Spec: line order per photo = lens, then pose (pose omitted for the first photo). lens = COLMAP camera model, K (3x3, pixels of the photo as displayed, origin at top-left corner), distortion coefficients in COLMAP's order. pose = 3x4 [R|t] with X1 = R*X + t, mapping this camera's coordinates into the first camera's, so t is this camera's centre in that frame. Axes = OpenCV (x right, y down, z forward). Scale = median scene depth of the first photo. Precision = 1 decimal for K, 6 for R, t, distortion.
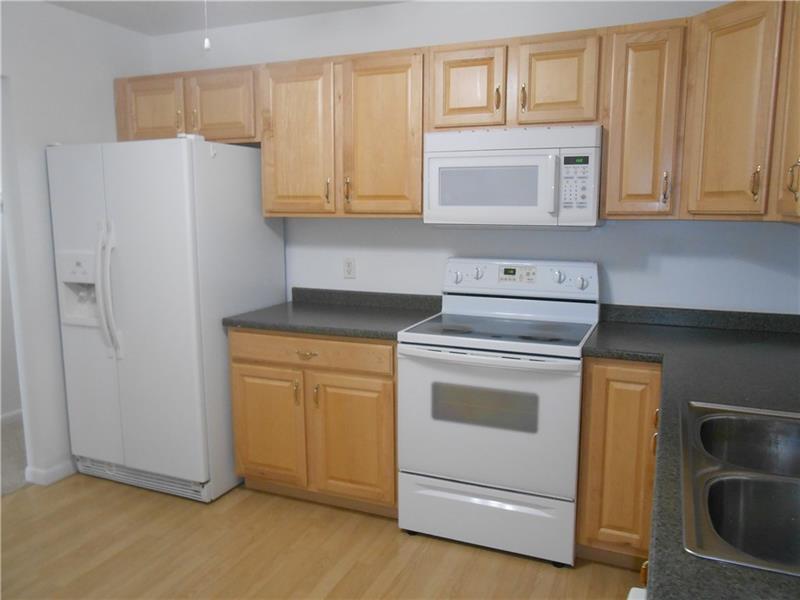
lens RADIAL K [[633.3, 0, 400.0], [0, 633.3, 300.0], [0, 0, 1]] dist [0.008906, 0.008052]
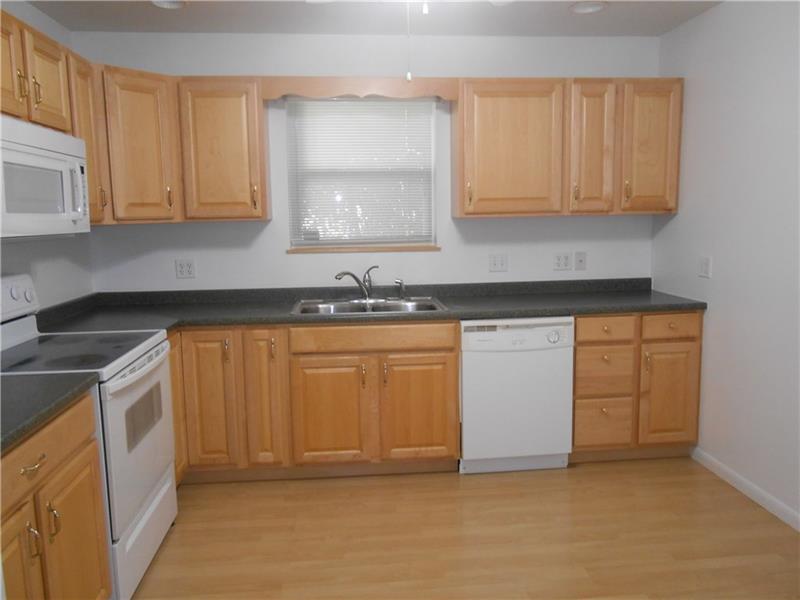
lens RADIAL K [[633.3, 0, 400.0], [0, 633.3, 300.0], [0, 0, 1]] dist [0.008906, 0.008052]
pose [[0.881658, -0.078254, 0.465356, -0.508899], [0.084008, 0.996430, 0.008399, 0.007356], [-0.464352, 0.031689, 0.885084, -0.024776]]
